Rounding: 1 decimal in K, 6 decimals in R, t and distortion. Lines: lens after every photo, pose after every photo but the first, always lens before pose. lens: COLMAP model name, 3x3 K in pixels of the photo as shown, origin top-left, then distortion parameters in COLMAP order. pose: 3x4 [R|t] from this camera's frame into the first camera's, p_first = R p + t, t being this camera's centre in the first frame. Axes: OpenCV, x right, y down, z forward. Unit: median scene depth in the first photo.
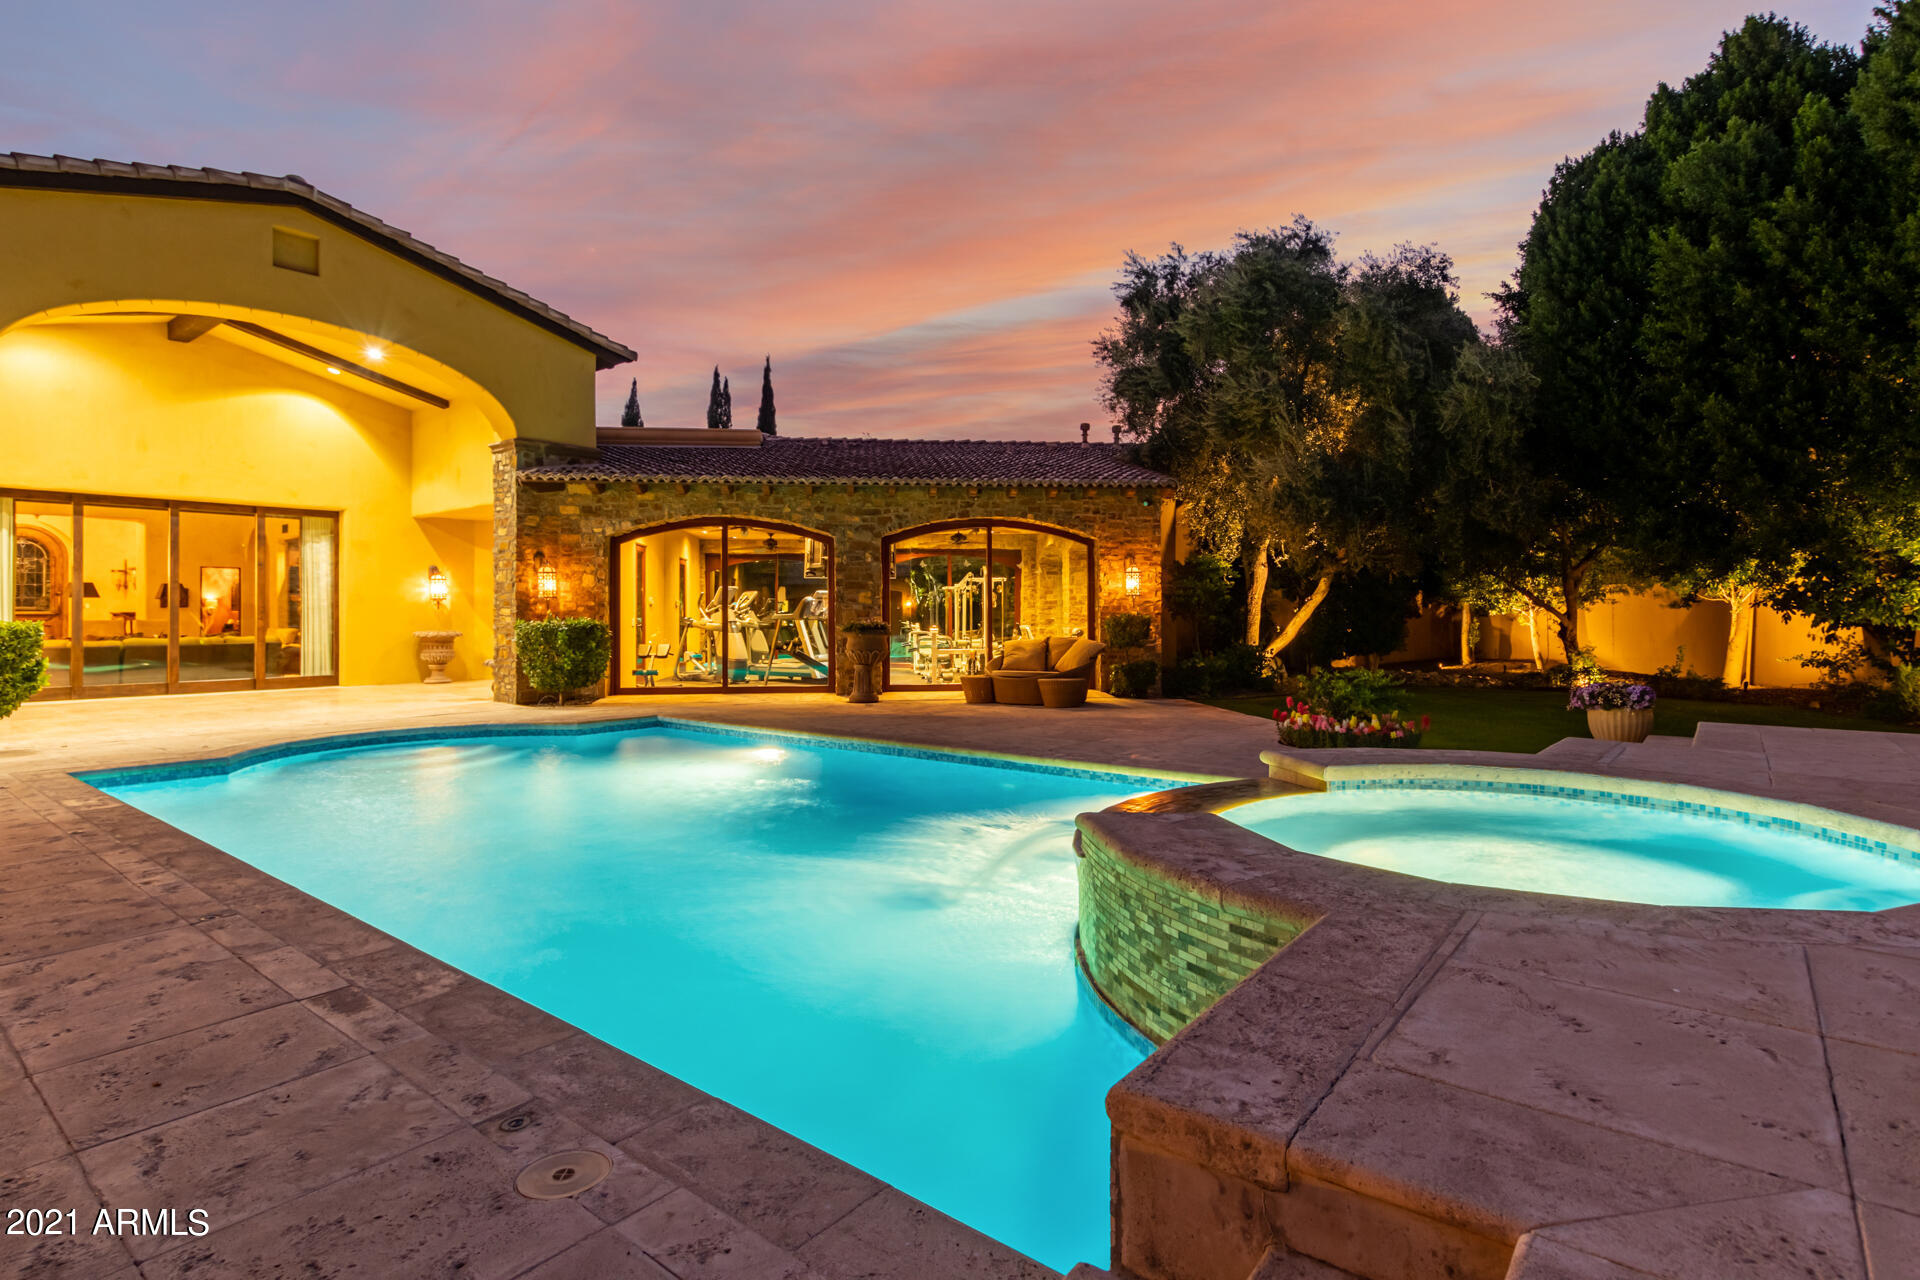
lens RADIAL K [[950.9, 0, 944.2], [0, 950.9, 603.5], [0, 0, 1]] dist [0.011394, -0.000480]
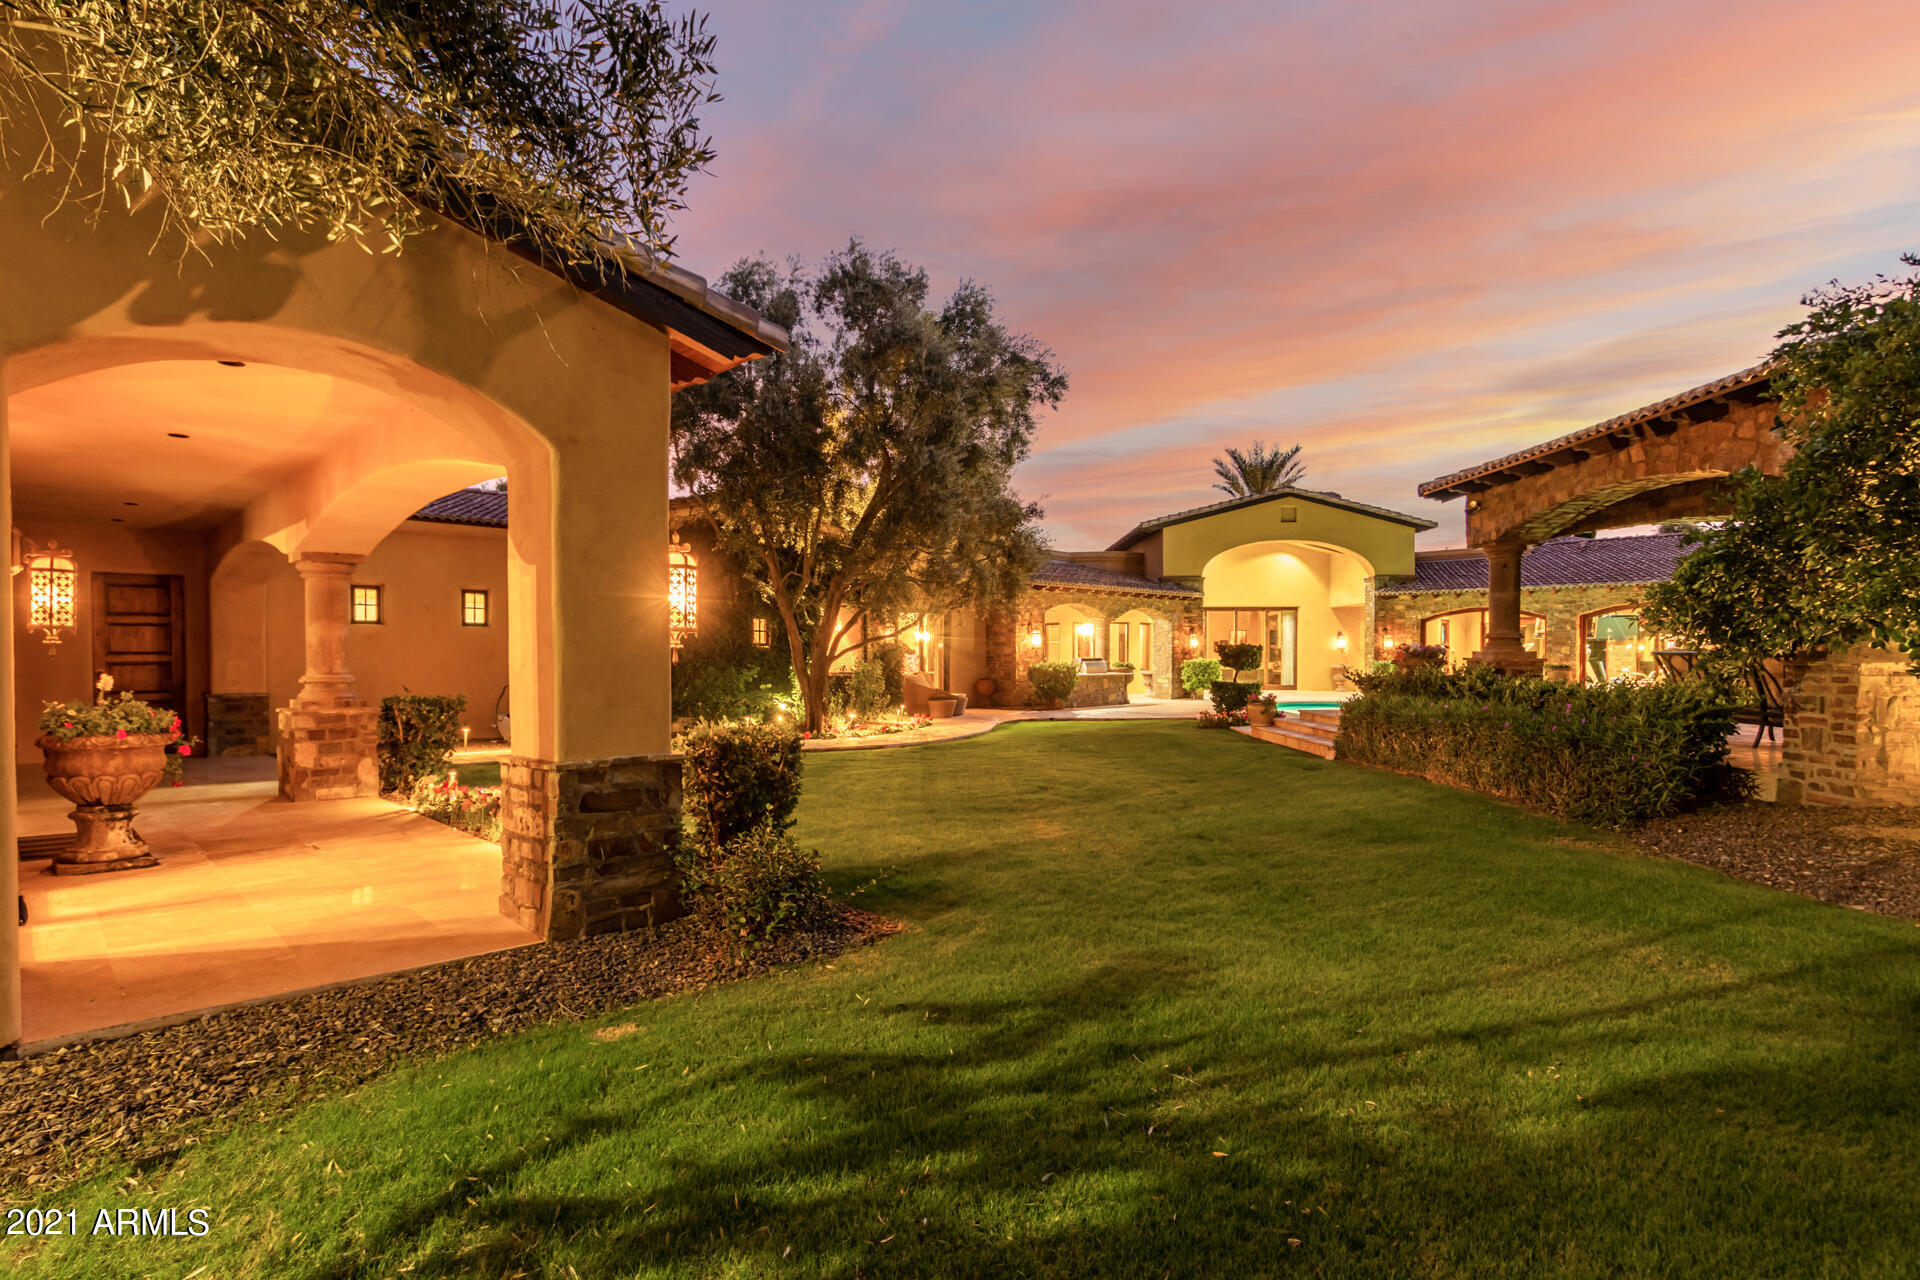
lens RADIAL K [[950.9, 0, 961.2], [0, 950.9, 649.3], [0, 0, 1]] dist [0.011394, -0.000480]
pose [[0.635731, 0.003257, -0.771904, 0.582404], [0.006323, 0.999936, 0.009427, -0.031878], [0.771885, -0.010873, 0.635669, -1.022383]]
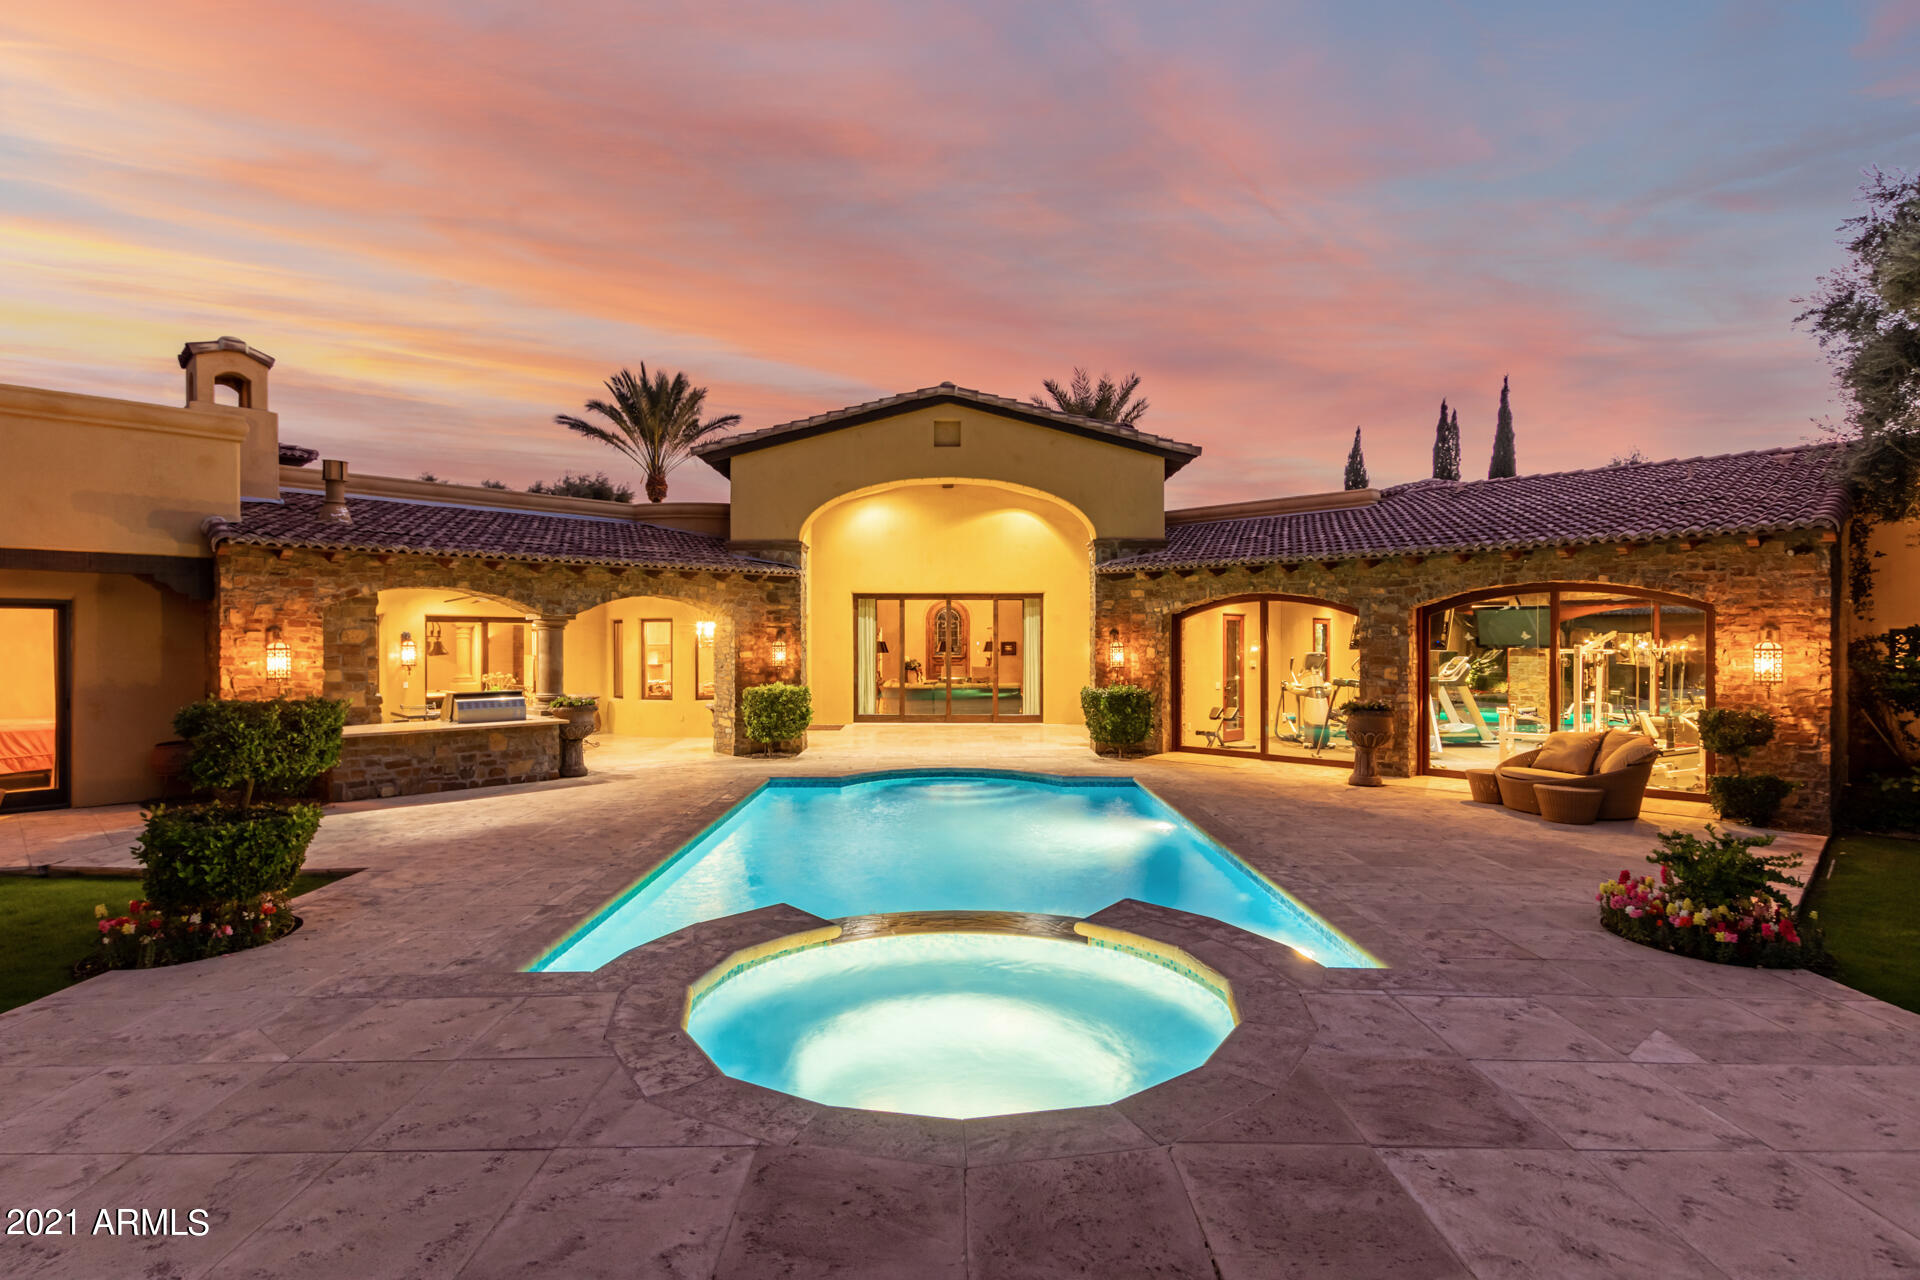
lens RADIAL K [[950.9, 0, 959.2], [0, 950.9, 638.2], [0, 0, 1]] dist [0.011394, -0.000480]
pose [[0.635506, 0.002139, -0.772093, 0.377075], [0.007847, 0.999927, 0.009230, -0.053736], [0.772056, -0.011924, 0.635443, 0.066313]]
